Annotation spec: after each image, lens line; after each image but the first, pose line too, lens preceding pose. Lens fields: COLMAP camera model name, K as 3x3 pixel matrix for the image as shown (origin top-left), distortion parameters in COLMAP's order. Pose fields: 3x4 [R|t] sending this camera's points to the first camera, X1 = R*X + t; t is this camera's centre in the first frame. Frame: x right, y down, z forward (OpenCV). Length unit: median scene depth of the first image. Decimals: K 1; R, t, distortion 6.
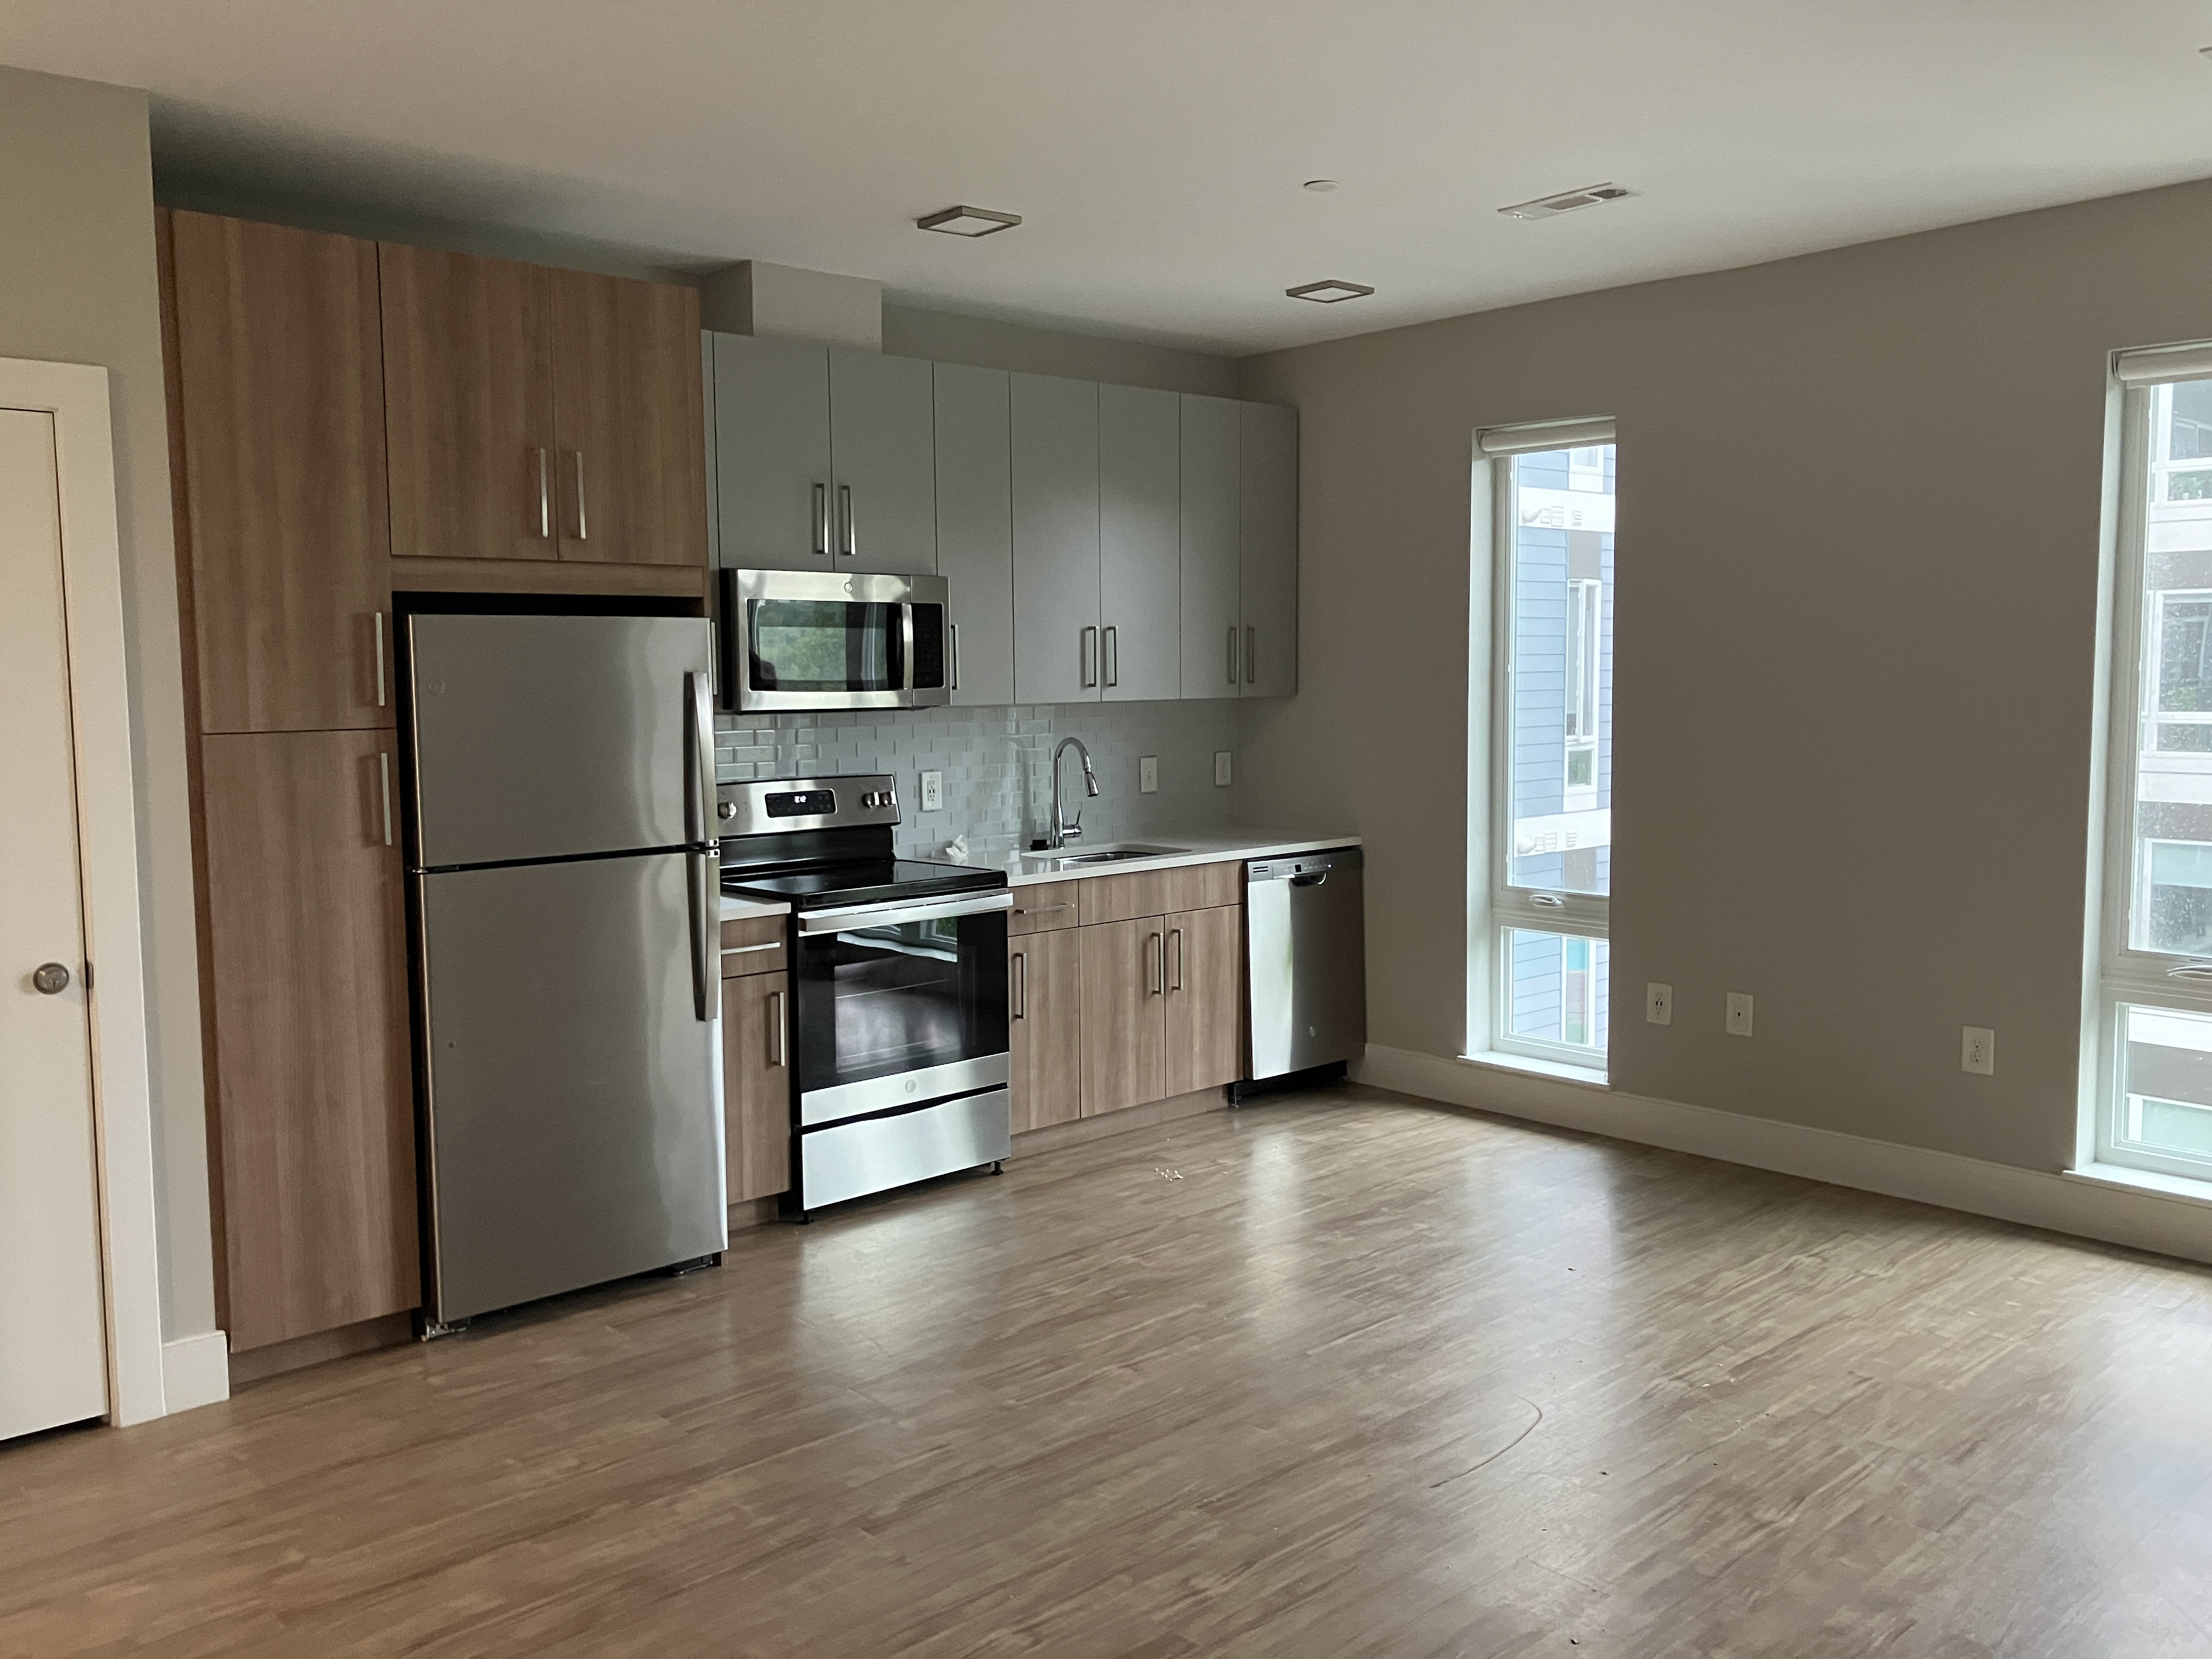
lens RADIAL K [[1837.0, 0, 1108.5], [0, 1837.0, 815.0], [0, 0, 1]] dist [0.049198, -0.000245]
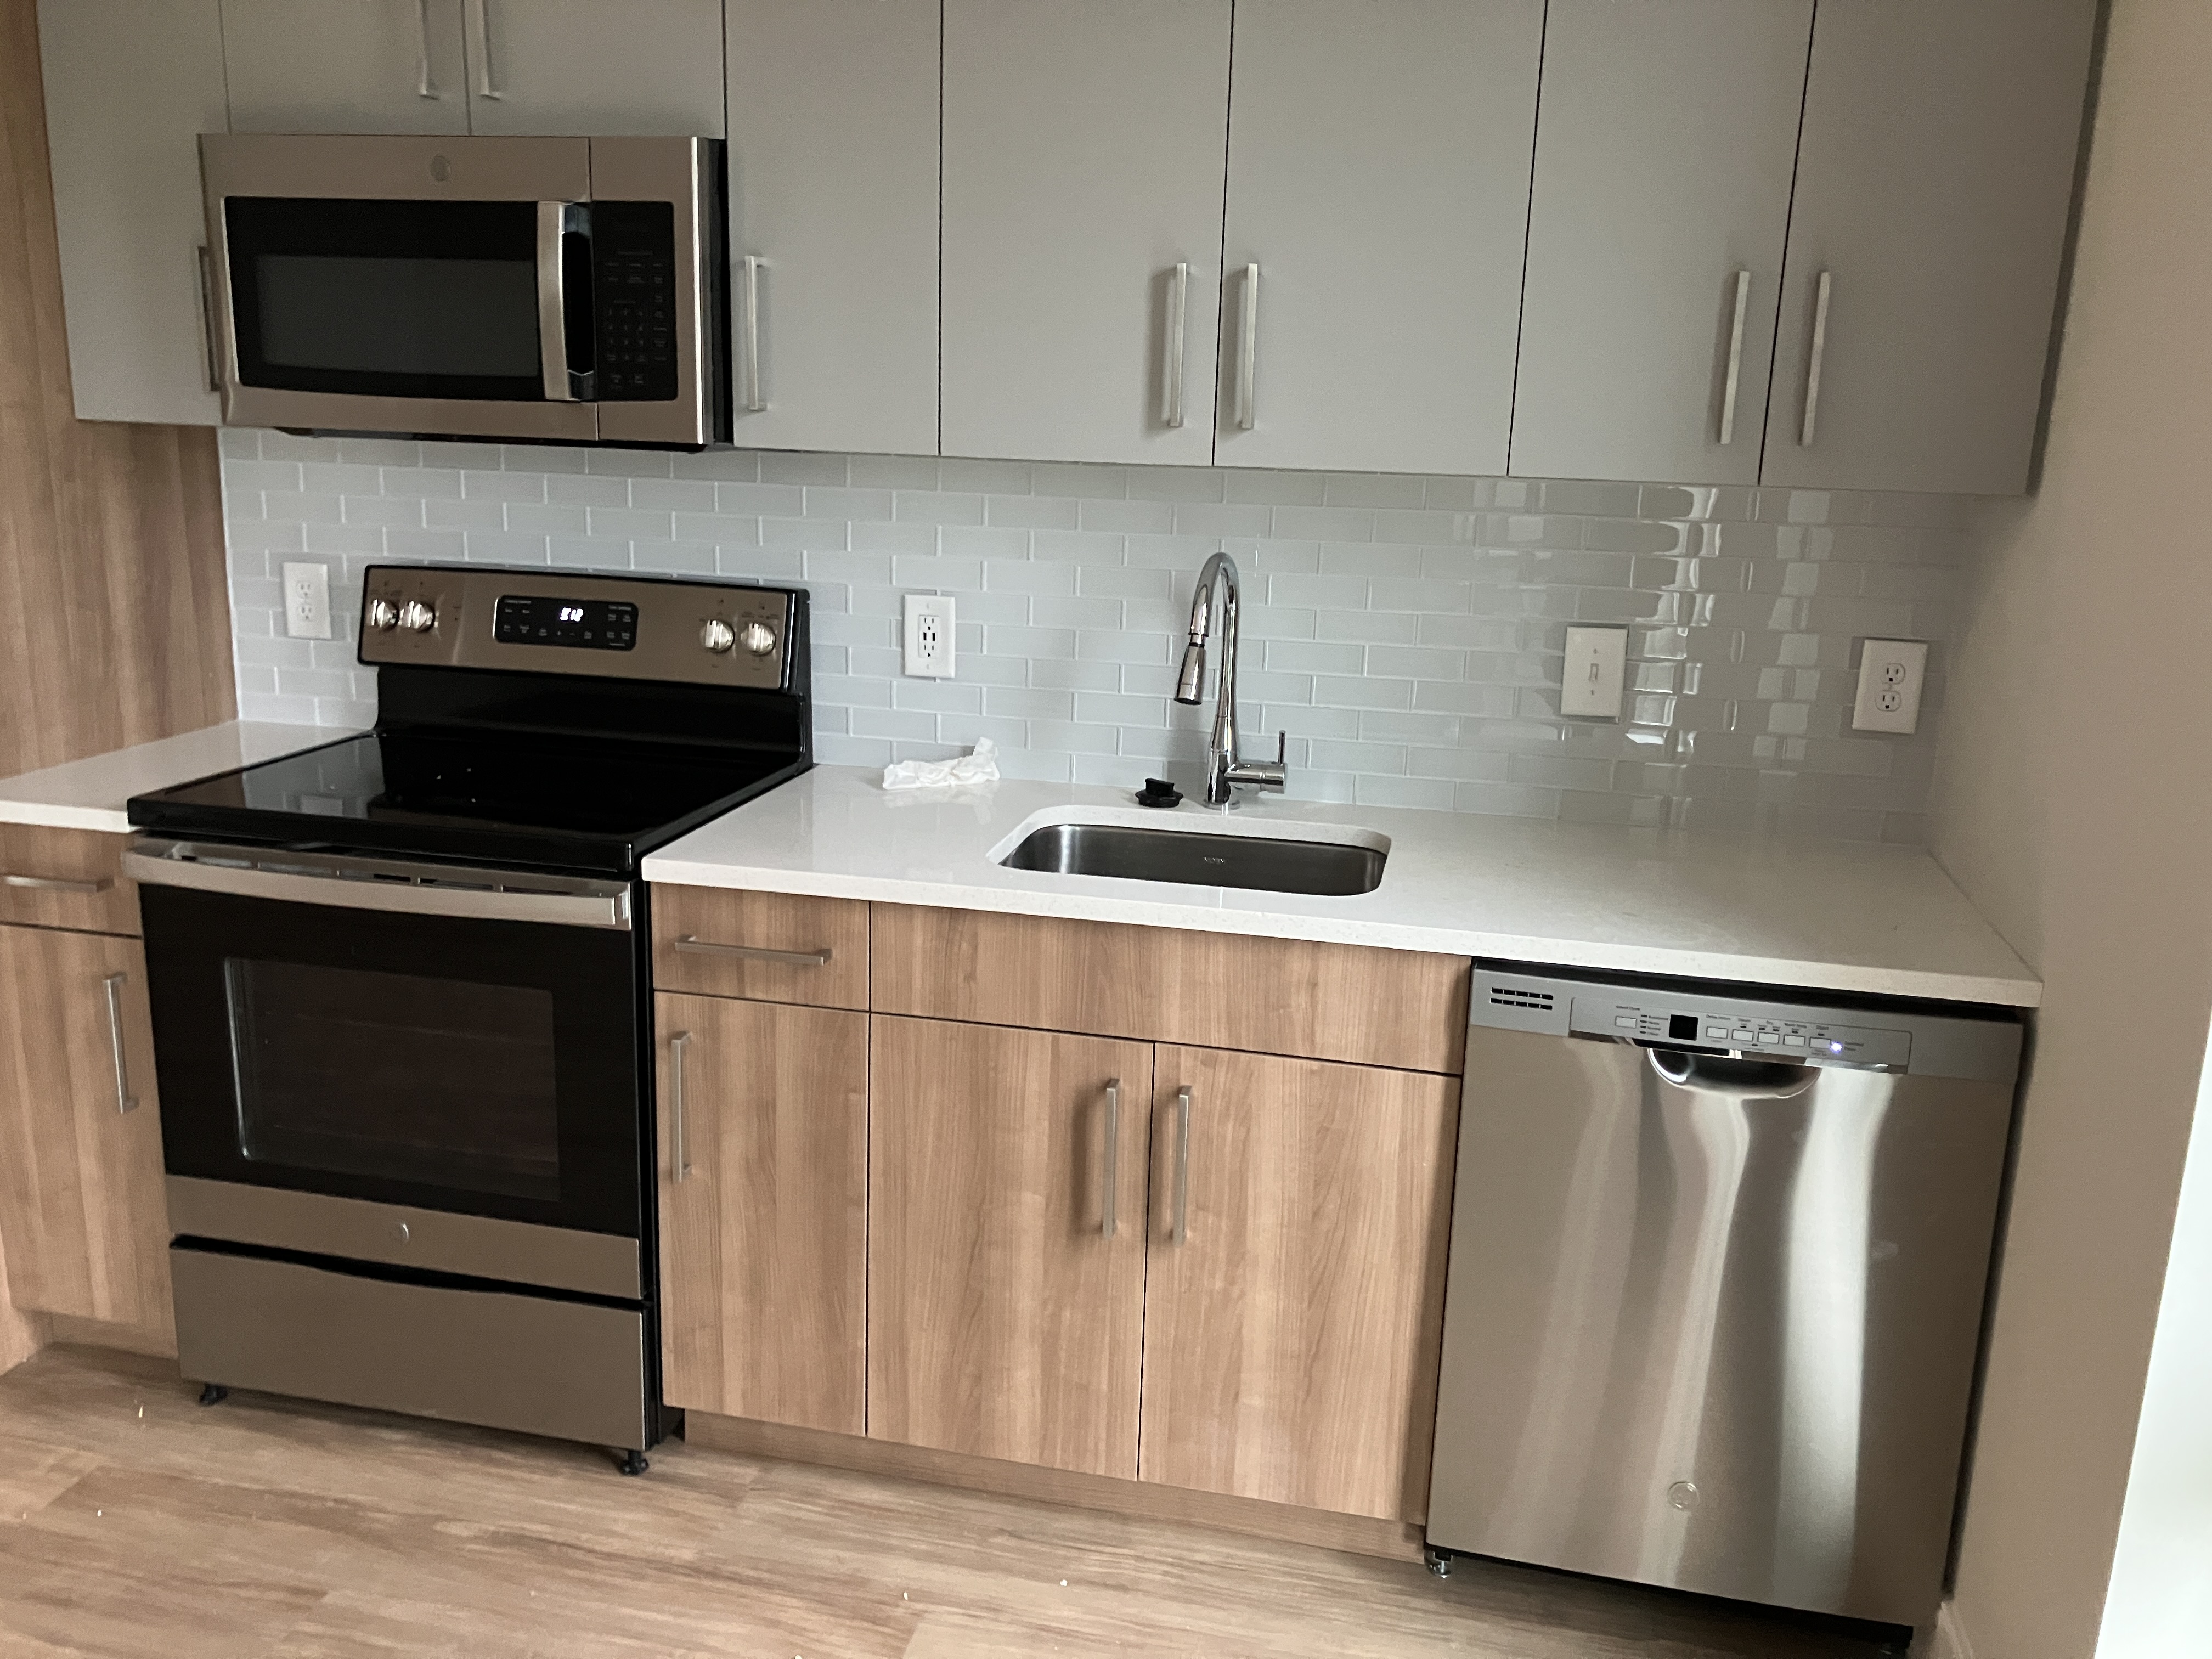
lens RADIAL K [[1843.8, 0, 1059.0], [0, 1843.8, 818.5], [0, 0, 1]] dist [-0.001736, 0.077112]
pose [[0.556128, 0.215721, -0.802612, 0.442676], [-0.104150, 0.976203, 0.190212, -0.086362], [0.824545, -0.022189, 0.565361, 1.080997]]
